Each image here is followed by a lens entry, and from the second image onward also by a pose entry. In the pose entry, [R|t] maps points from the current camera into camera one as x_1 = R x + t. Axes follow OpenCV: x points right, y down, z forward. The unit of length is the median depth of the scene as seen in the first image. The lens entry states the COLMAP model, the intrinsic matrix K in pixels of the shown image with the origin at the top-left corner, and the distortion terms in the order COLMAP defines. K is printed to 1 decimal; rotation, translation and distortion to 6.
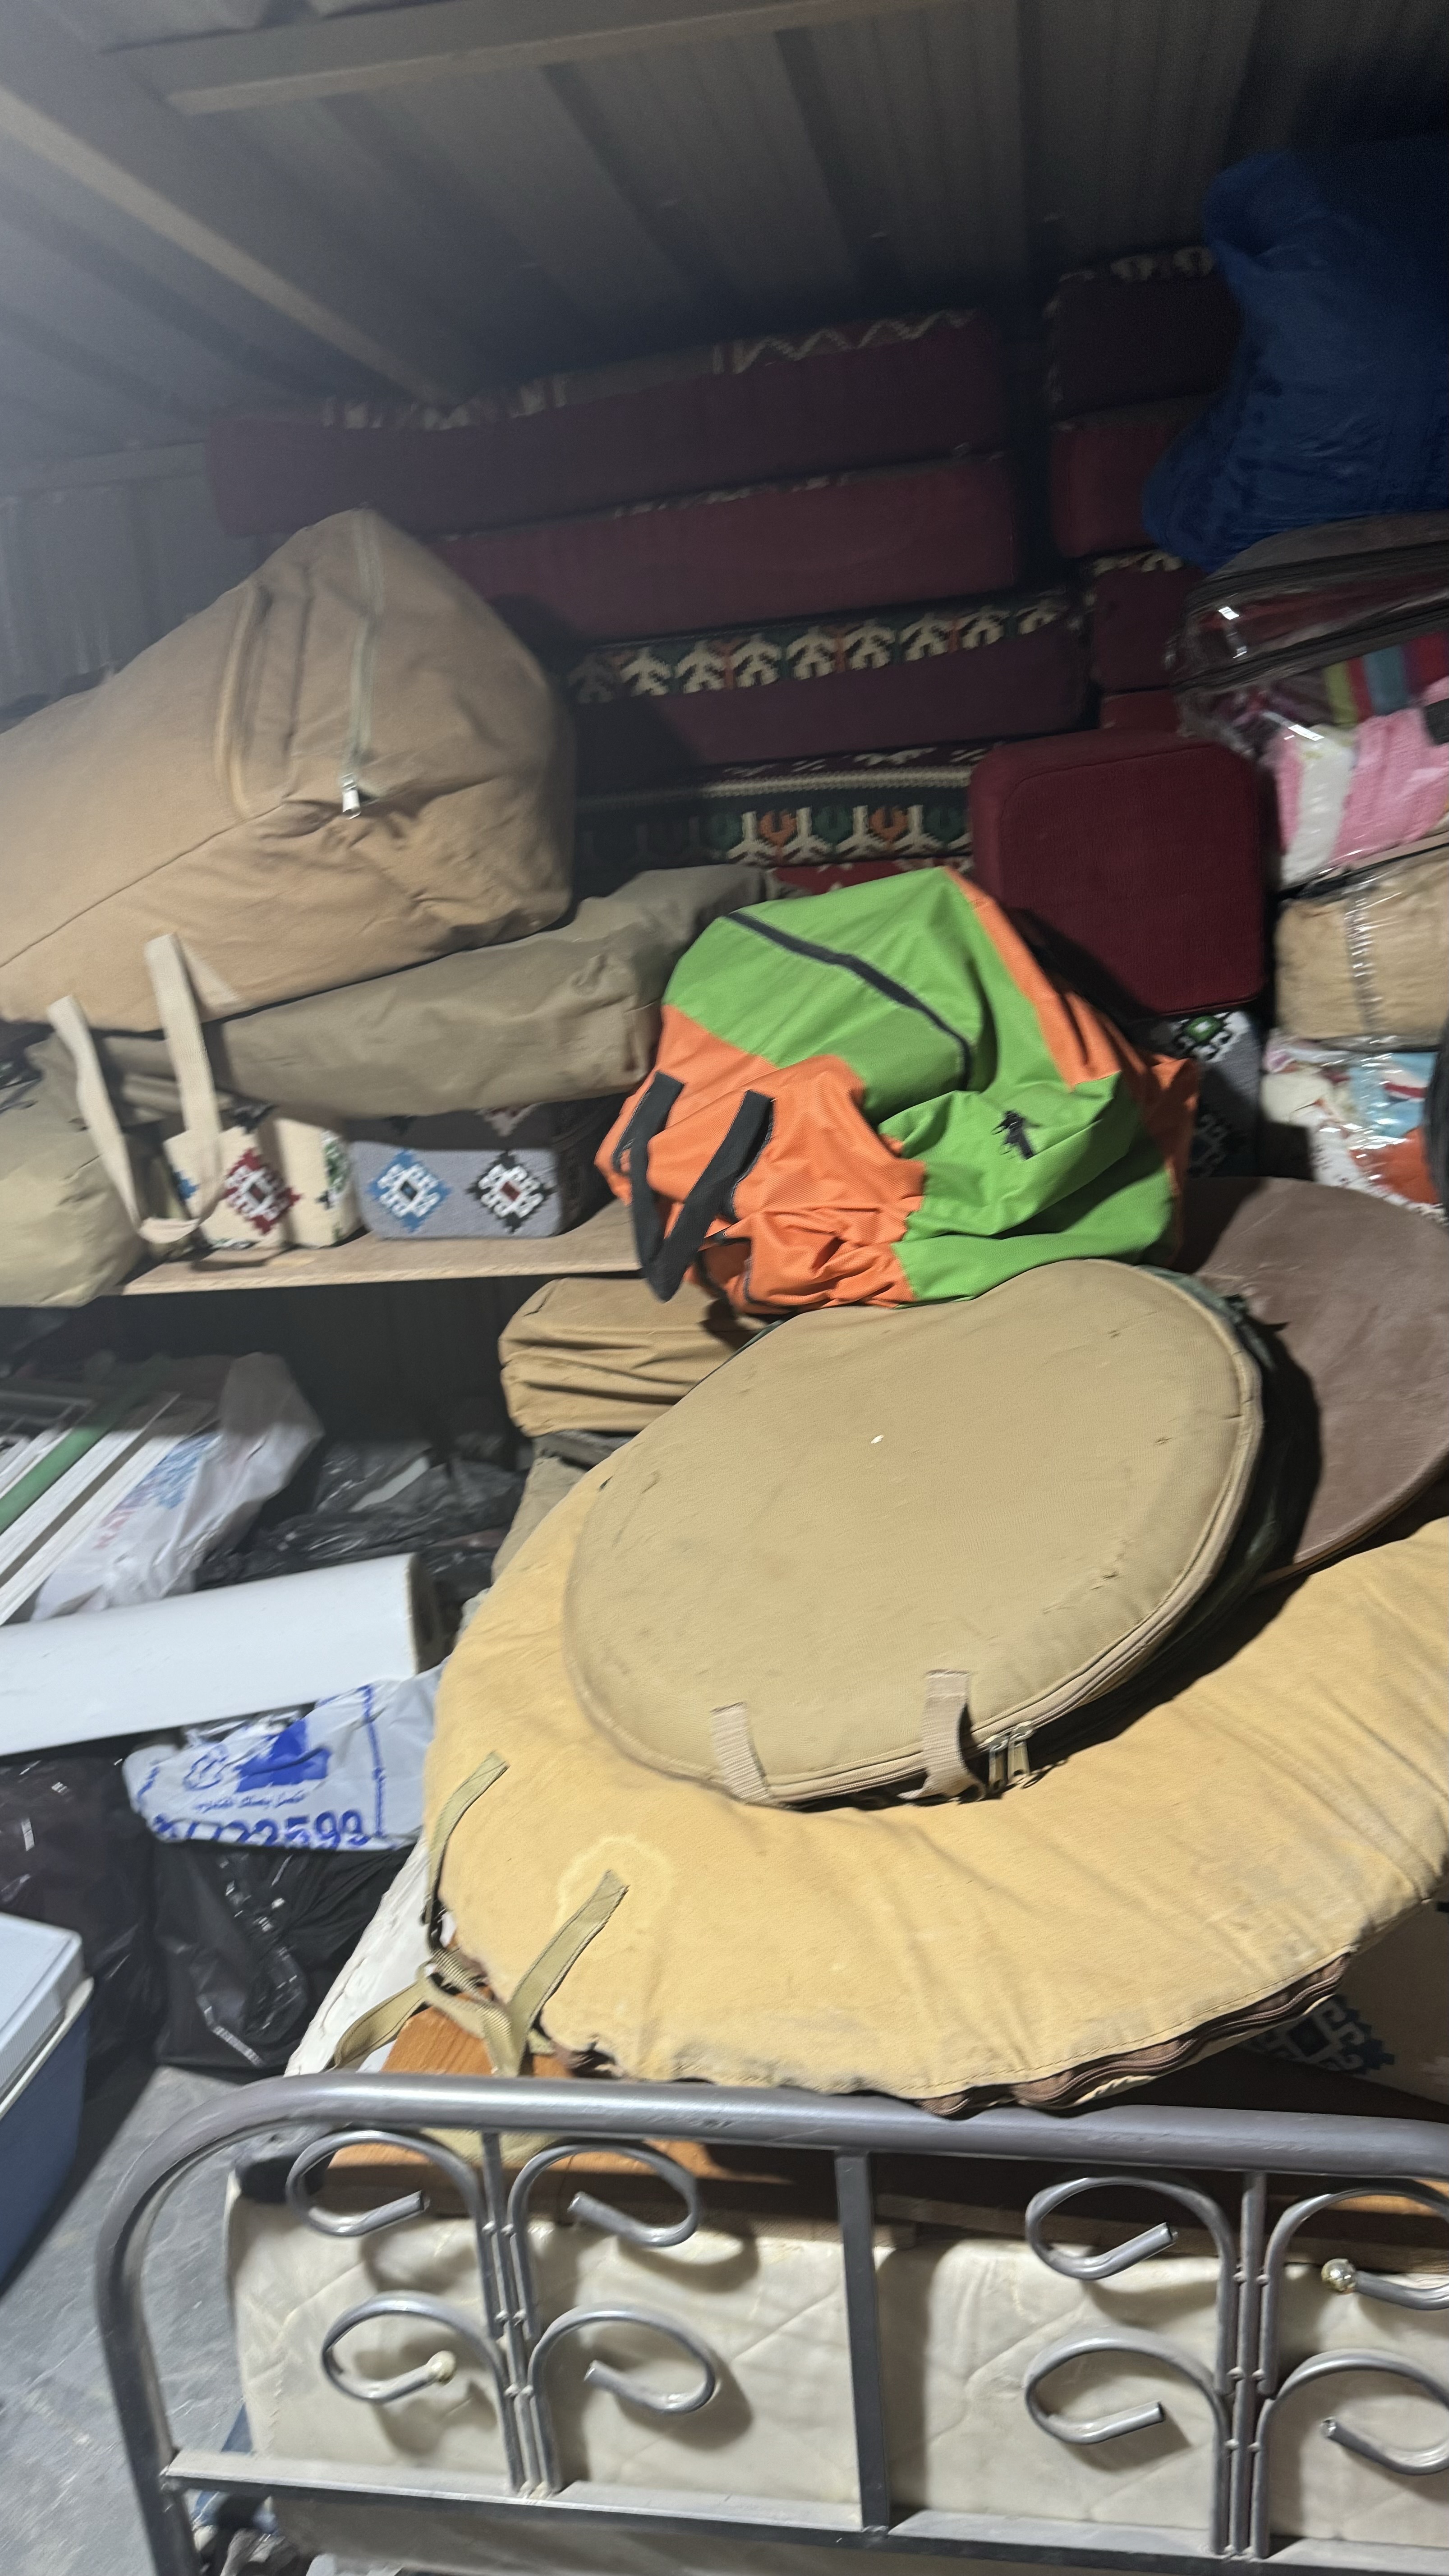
lens RADIAL K [[1757.8, 0, 714.0], [0, 1757.8, 1299.4], [0, 0, 1]] dist [0.150897, -0.243434]
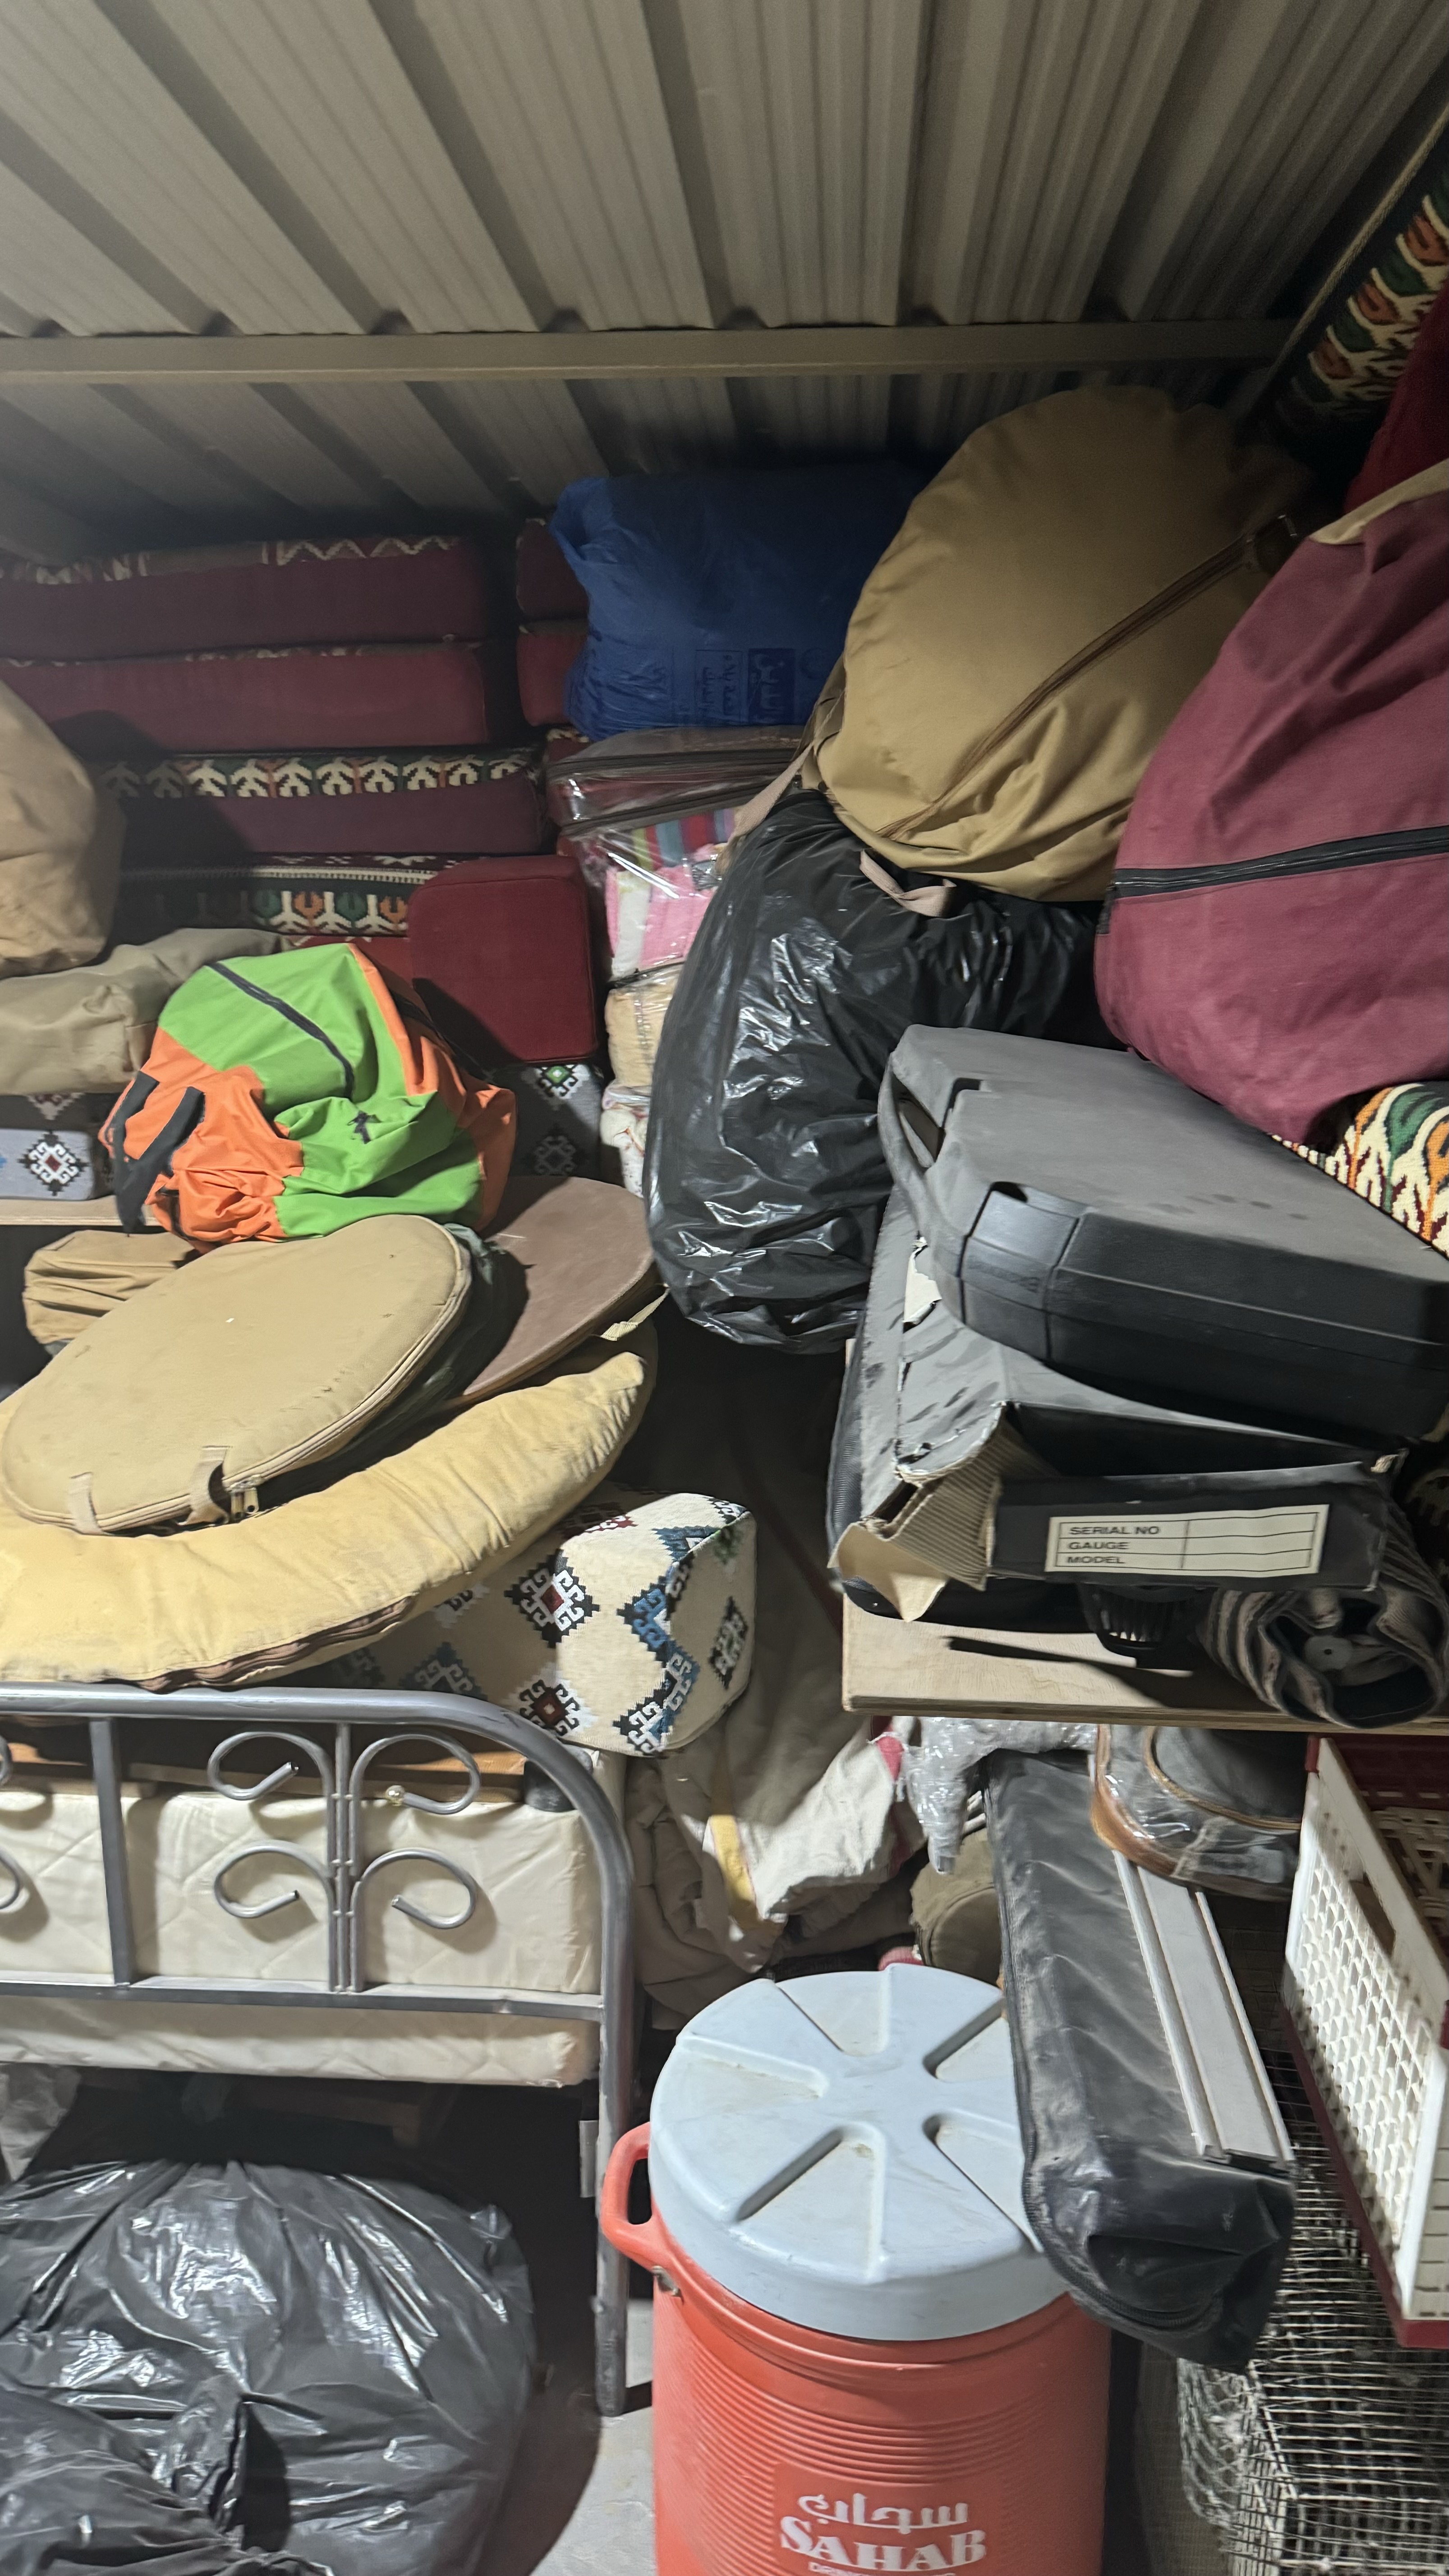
lens RADIAL K [[1806.4, 0, 732.2], [0, 1806.4, 1319.2], [0, 0, 1]] dist [0.182608, -0.338621]
pose [[0.993117, 0.051810, 0.105041, 0.347392], [-0.047889, 0.998071, -0.039517, 0.118004], [-0.106886, 0.034215, 0.993682, -0.563968]]
